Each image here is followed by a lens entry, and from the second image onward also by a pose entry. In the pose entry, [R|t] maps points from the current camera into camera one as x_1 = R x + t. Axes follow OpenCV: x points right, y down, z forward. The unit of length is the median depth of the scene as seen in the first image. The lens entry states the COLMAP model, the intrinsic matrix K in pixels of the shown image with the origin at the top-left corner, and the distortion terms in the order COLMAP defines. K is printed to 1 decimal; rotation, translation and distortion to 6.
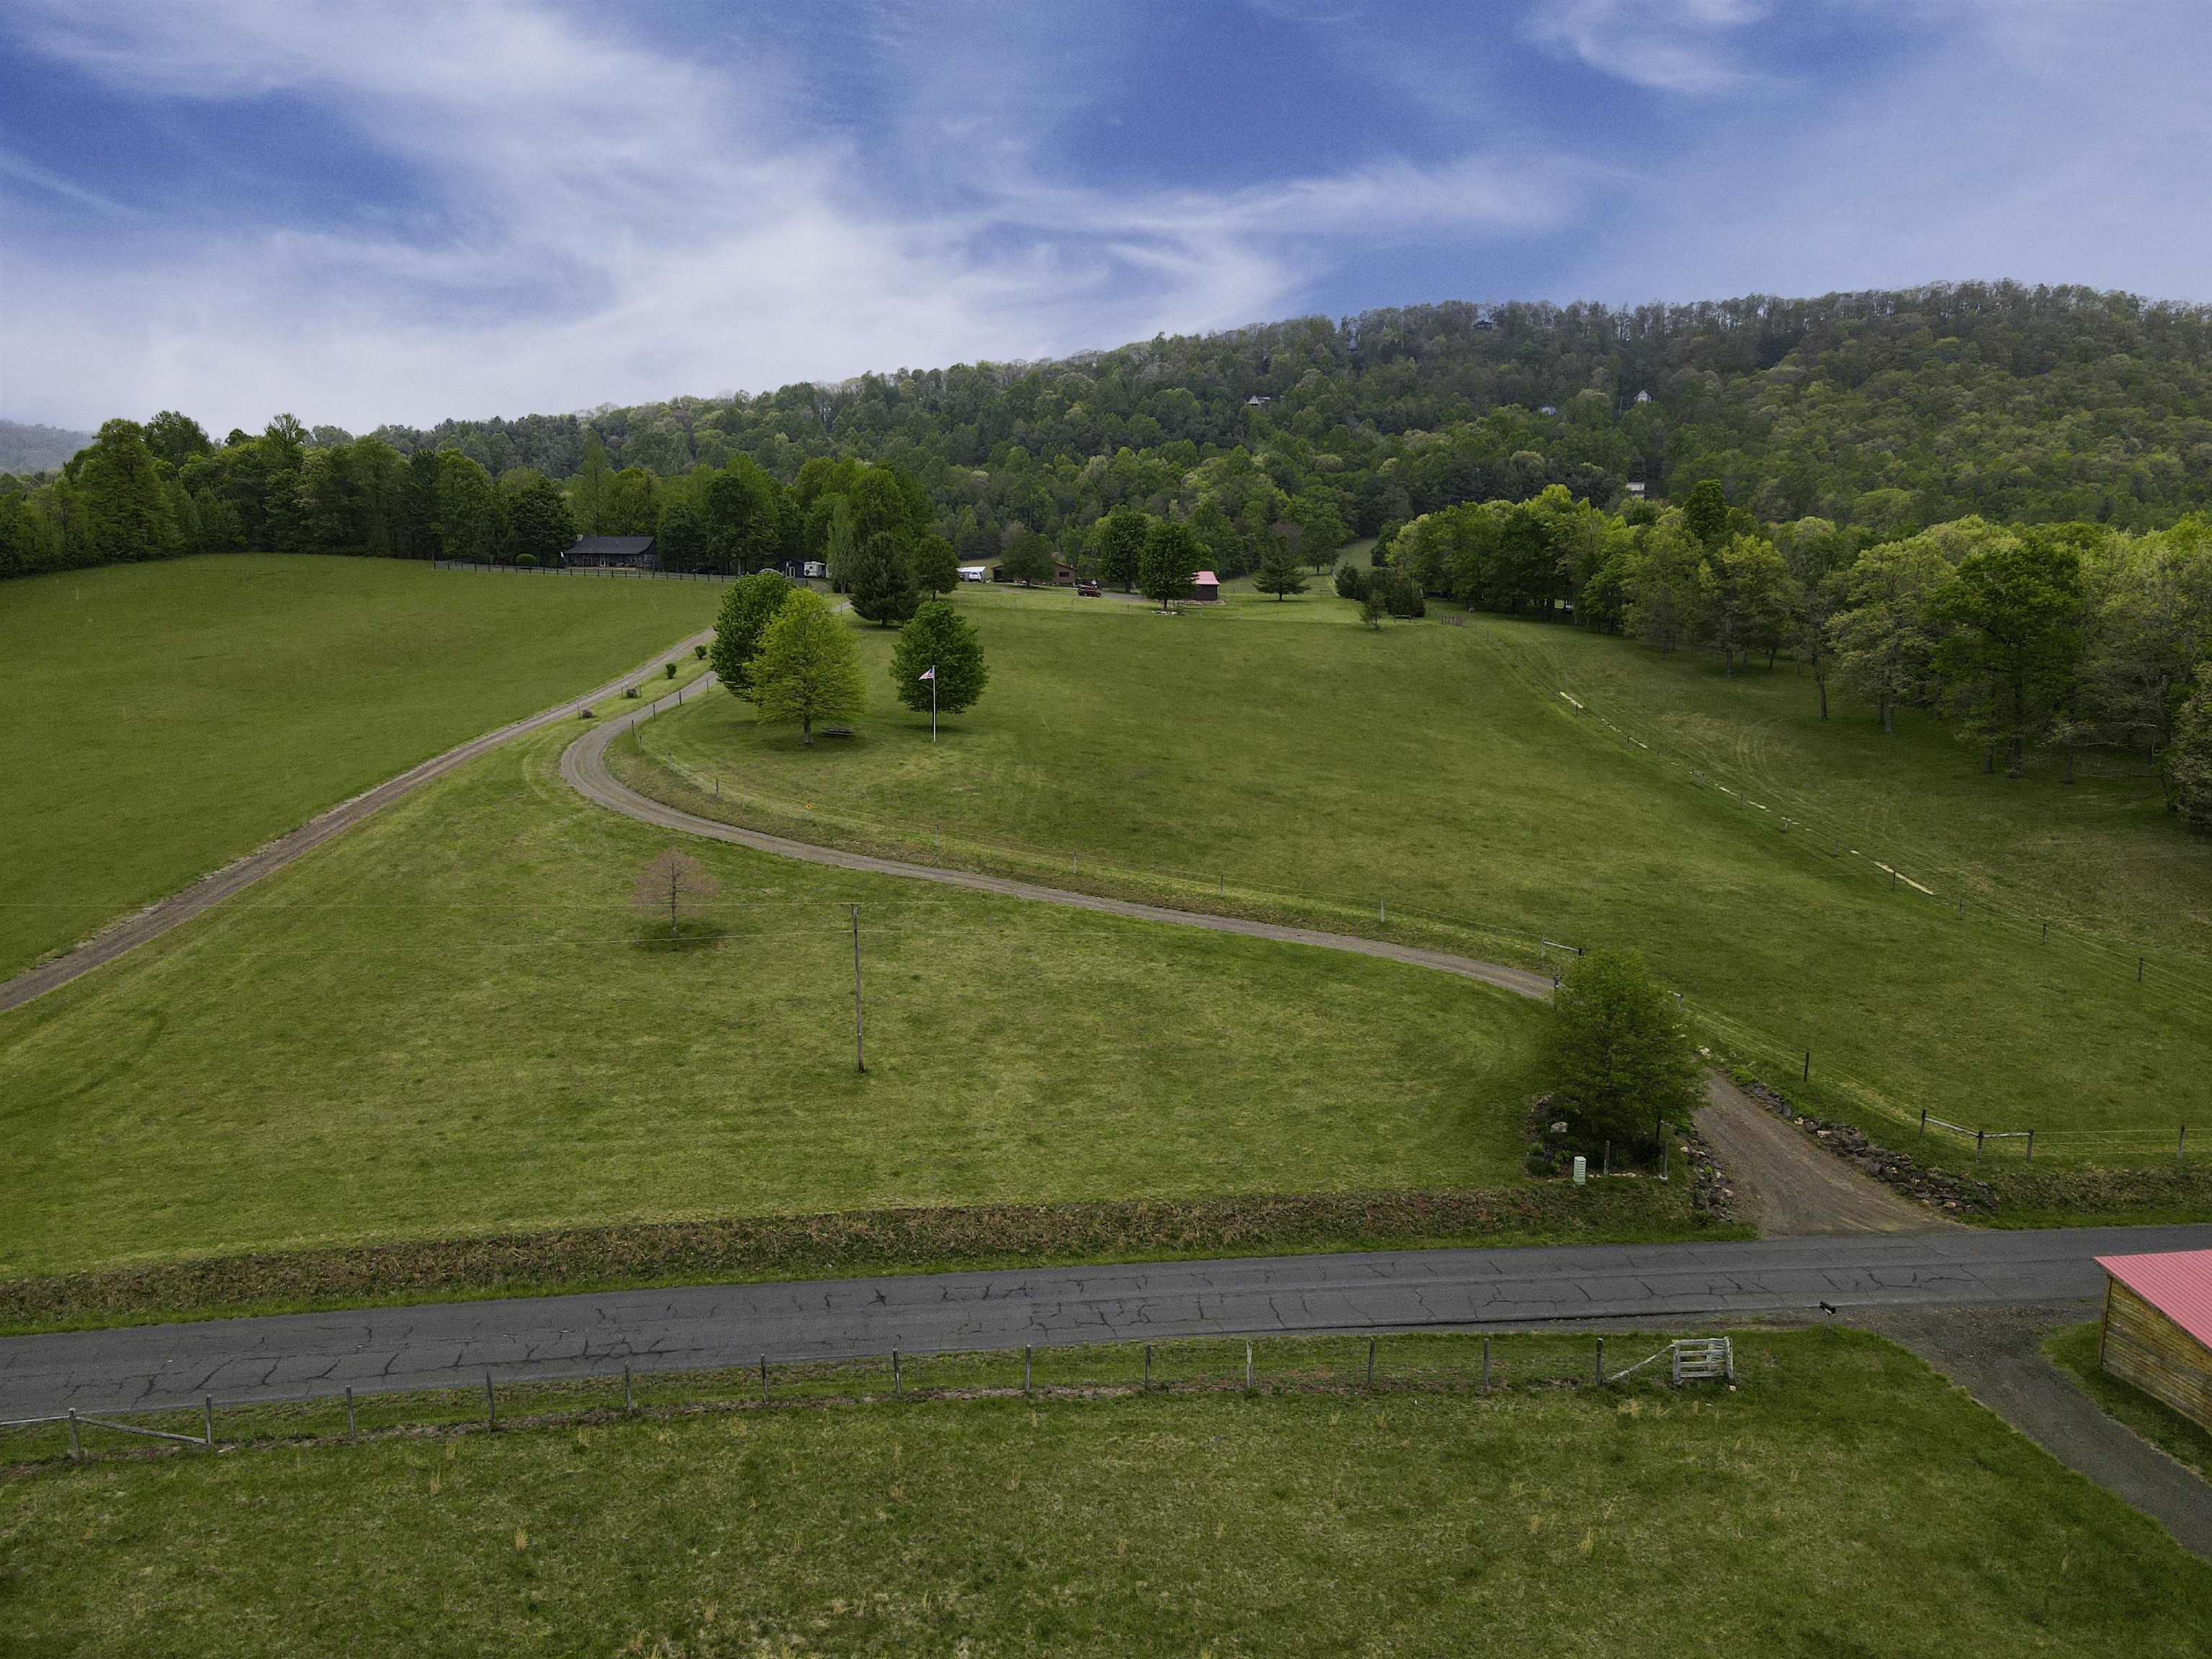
lens RADIAL K [[1613.0, 0, 1103.2], [0, 1613.0, 819.5], [0, 0, 1]] dist [0.013501, 0.010377]
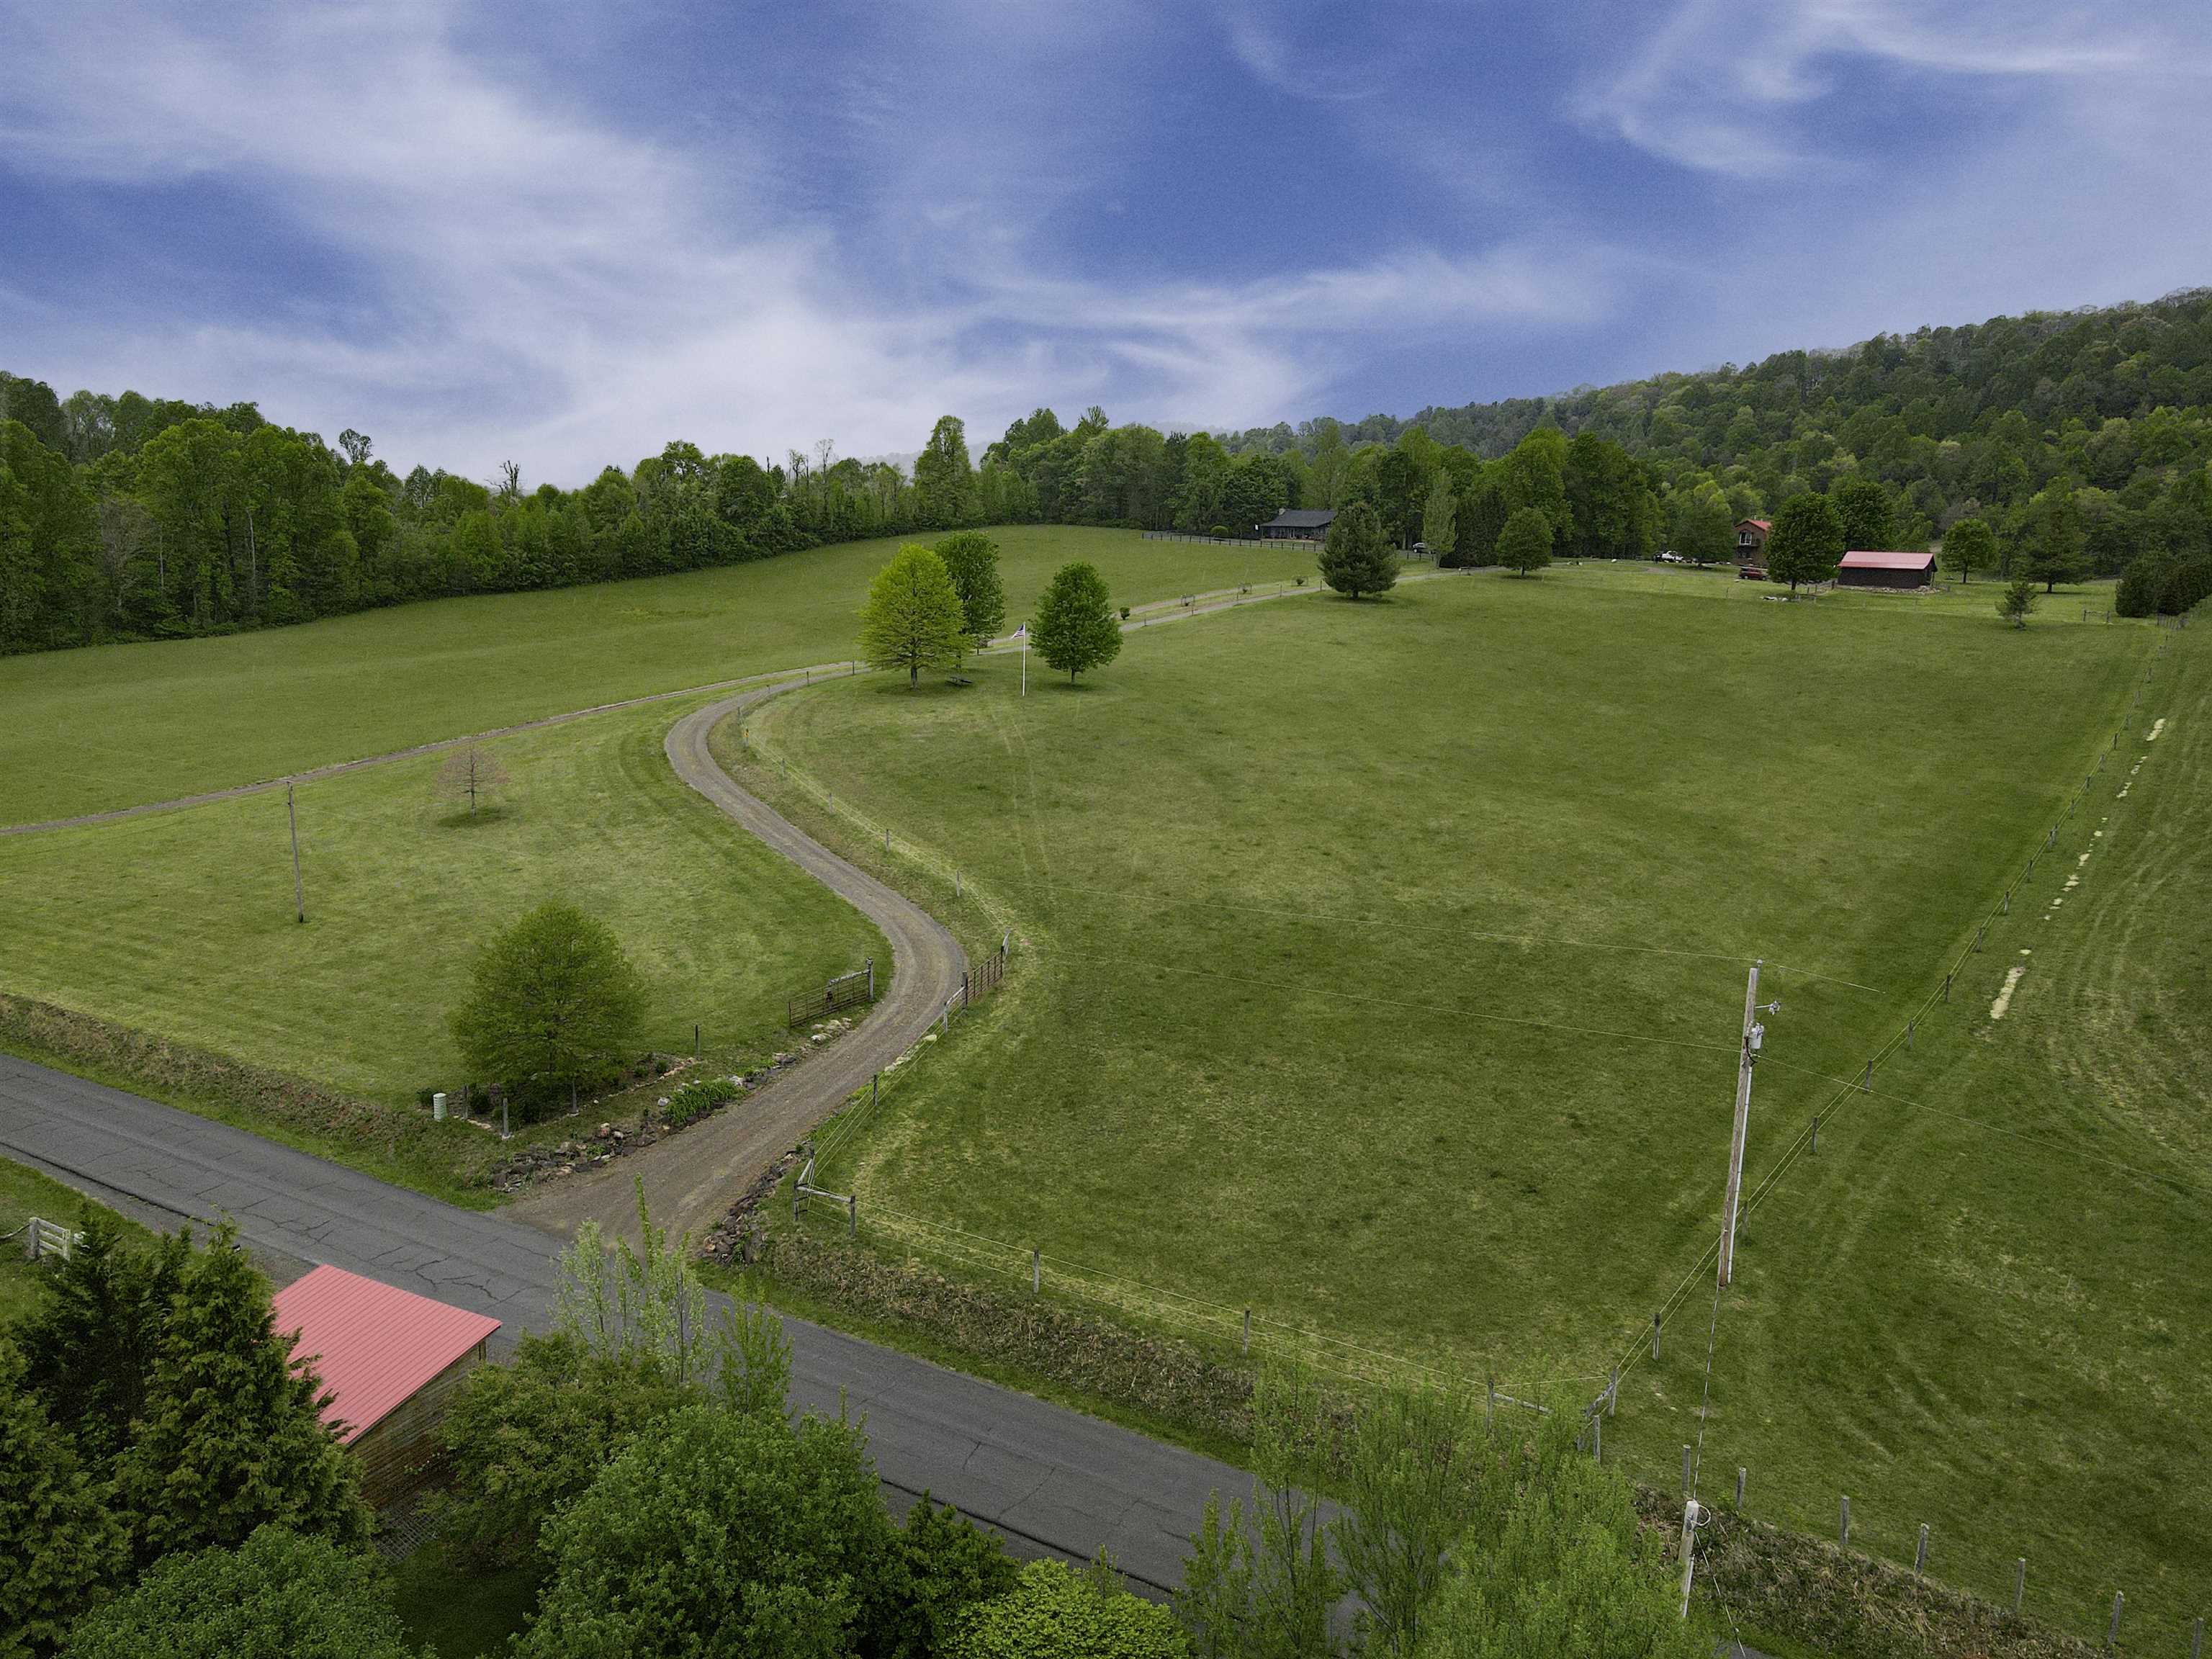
lens RADIAL K [[1613.0, 0, 1111.3], [0, 1613.0, 836.7], [0, 0, 1]] dist [0.013501, 0.010377]
pose [[0.790334, 0.123604, -0.600079, 0.112392], [-0.112344, 0.992068, 0.056384, -0.004660], [0.602289, 0.022853, 0.797951, 0.042422]]
